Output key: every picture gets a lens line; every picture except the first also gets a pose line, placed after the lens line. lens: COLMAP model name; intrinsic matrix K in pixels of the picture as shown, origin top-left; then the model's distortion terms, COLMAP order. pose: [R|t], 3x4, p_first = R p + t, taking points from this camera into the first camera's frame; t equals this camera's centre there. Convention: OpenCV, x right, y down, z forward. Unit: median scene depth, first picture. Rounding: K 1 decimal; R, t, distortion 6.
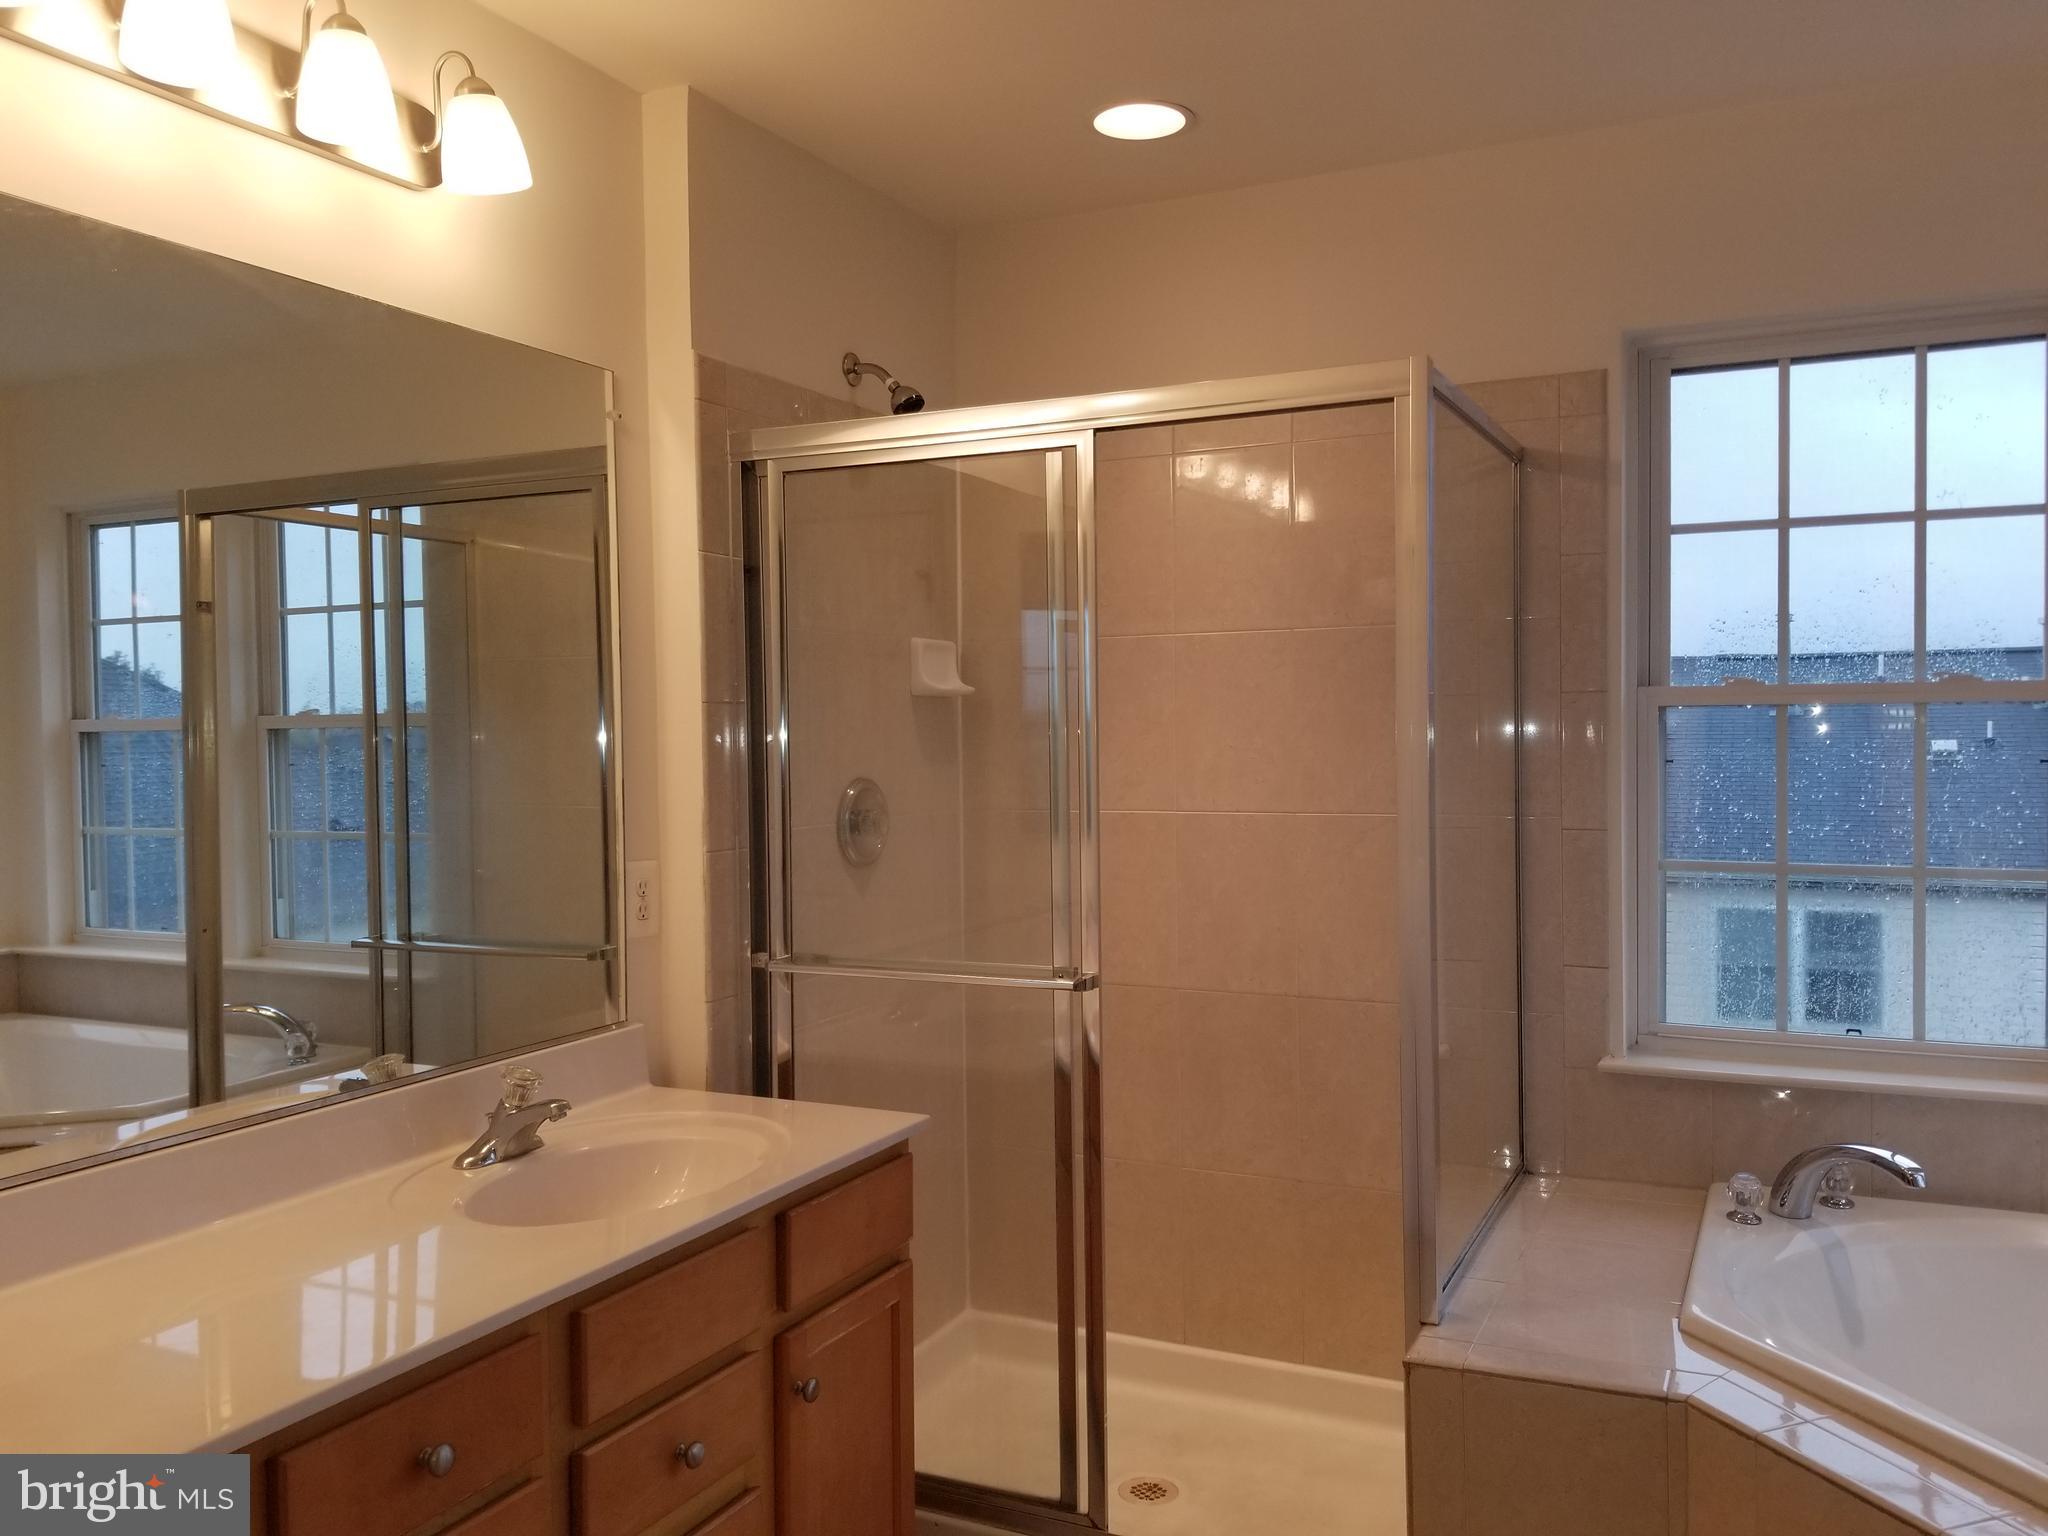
lens RADIAL K [[1600.1, 0, 1046.6], [0, 1600.1, 765.9], [0, 0, 1]] dist [0.072173, -0.138965]
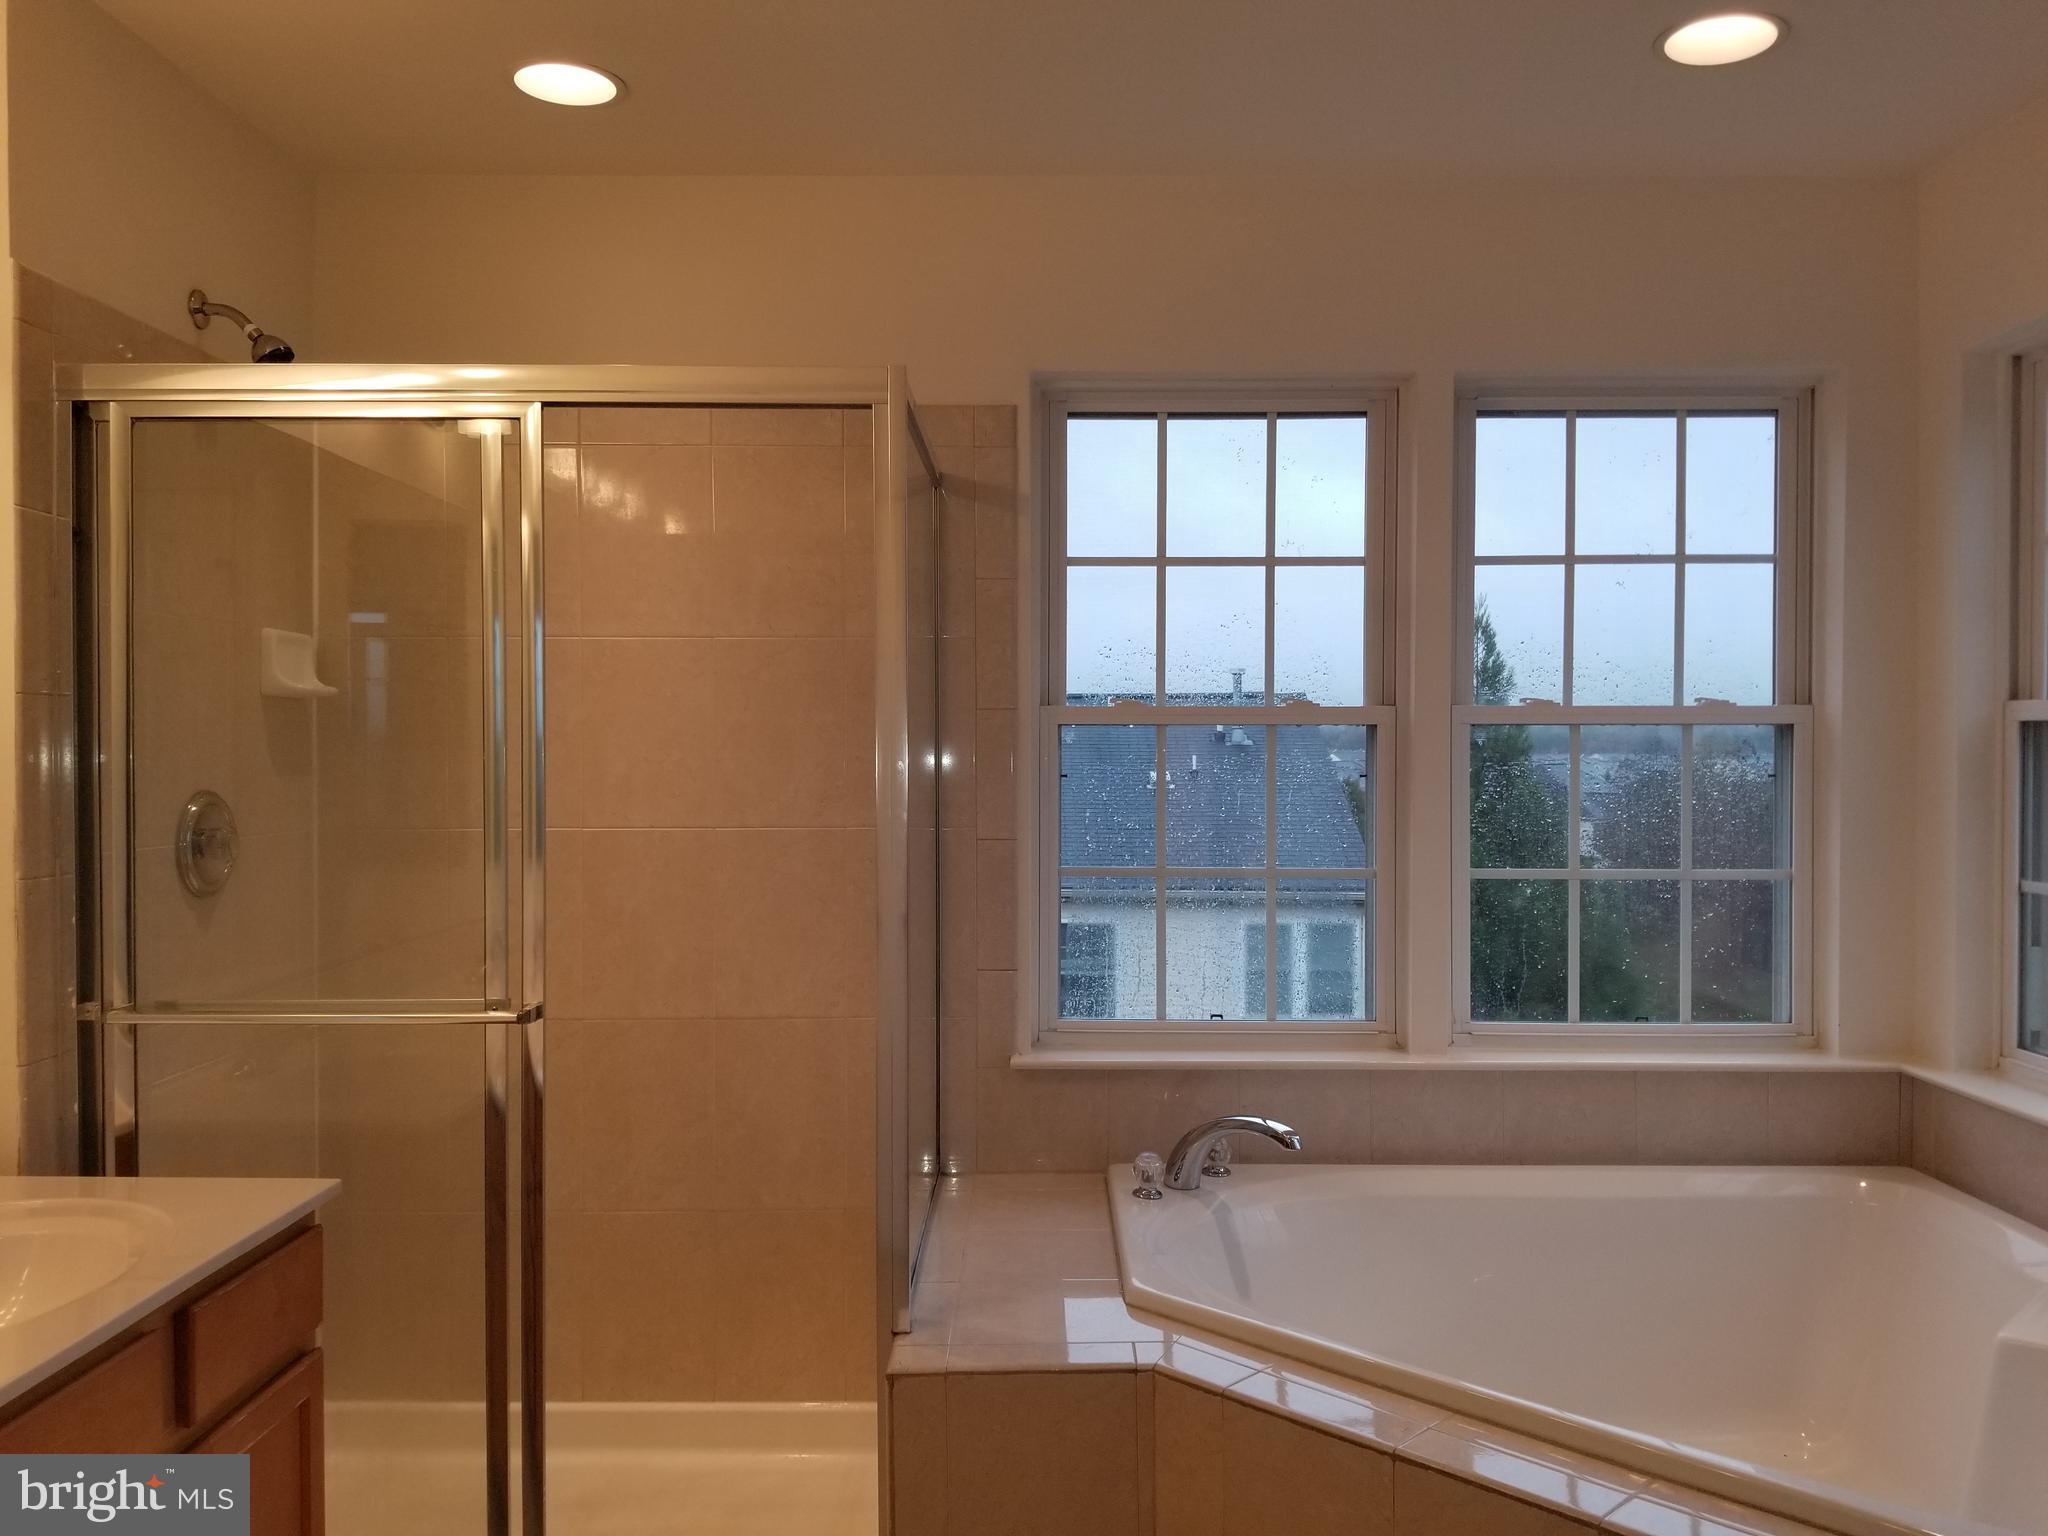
lens RADIAL K [[1600.1, 0, 1028.4], [0, 1600.1, 784.5], [0, 0, 1]] dist [0.072173, -0.138965]
pose [[0.902806, 0.002933, 0.430038, -0.100919], [-0.004438, 0.999987, 0.002497, 0.000211], [-0.430025, -0.004163, 0.902807, 0.047446]]
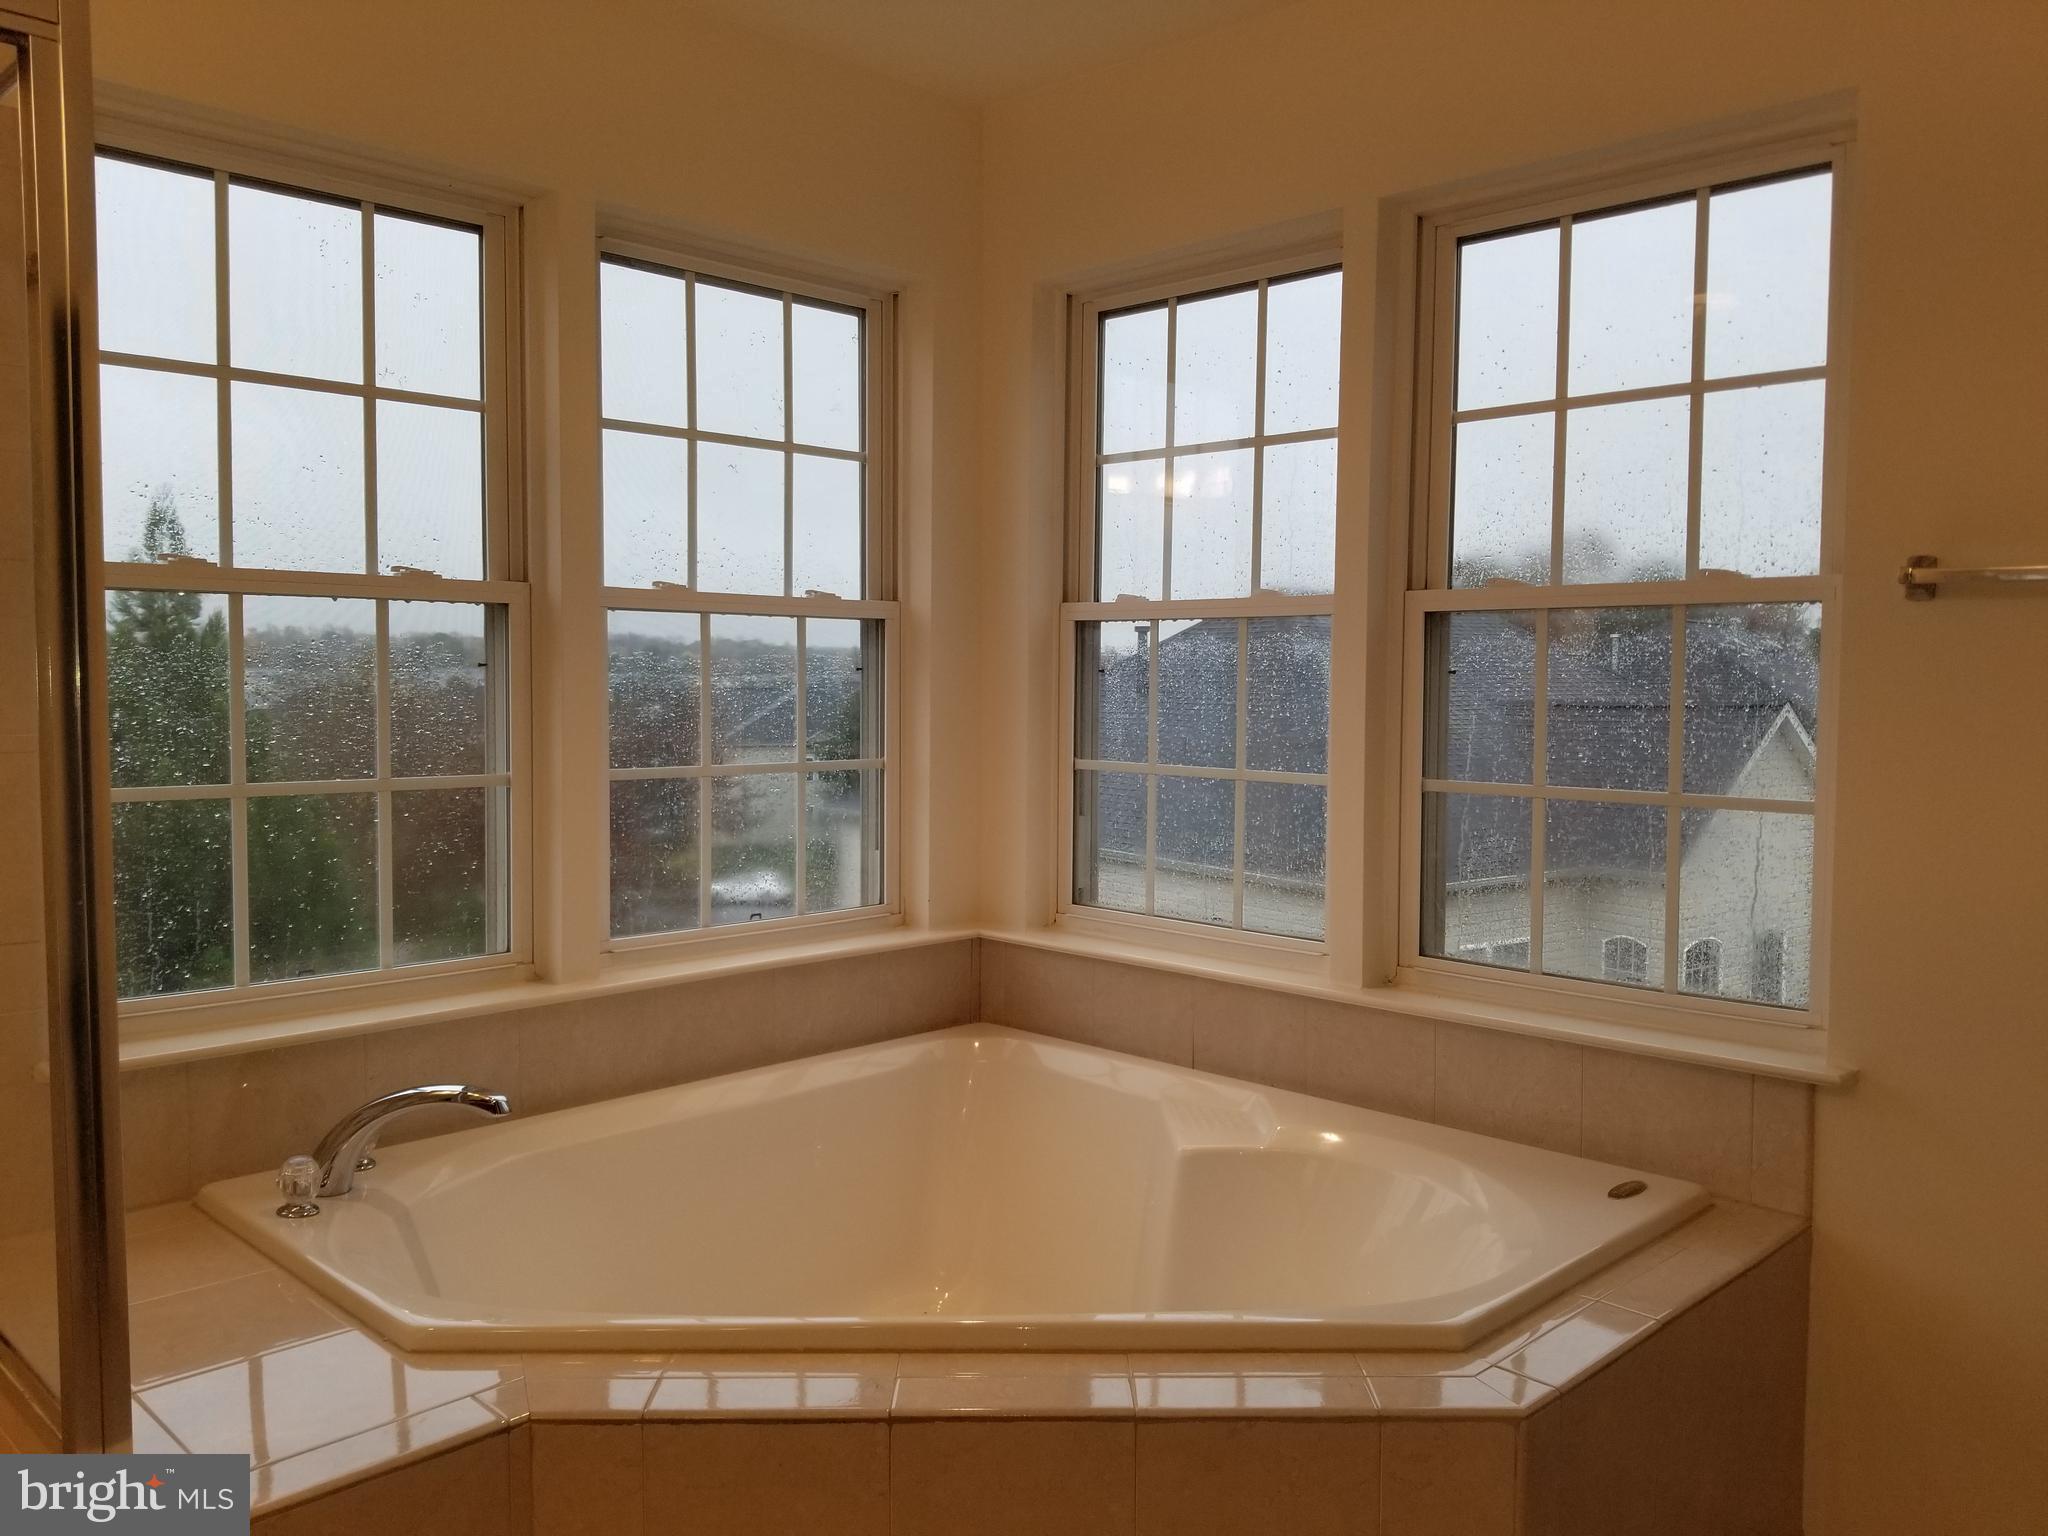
lens RADIAL K [[1600.1, 0, 1039.5], [0, 1600.1, 774.8], [0, 0, 1]] dist [0.072173, -0.138965]
pose [[0.314554, -0.049901, 0.947927, -0.207362], [-0.002304, 0.998574, 0.053332, 0.008948], [-0.949237, -0.018960, 0.313990, 0.346220]]
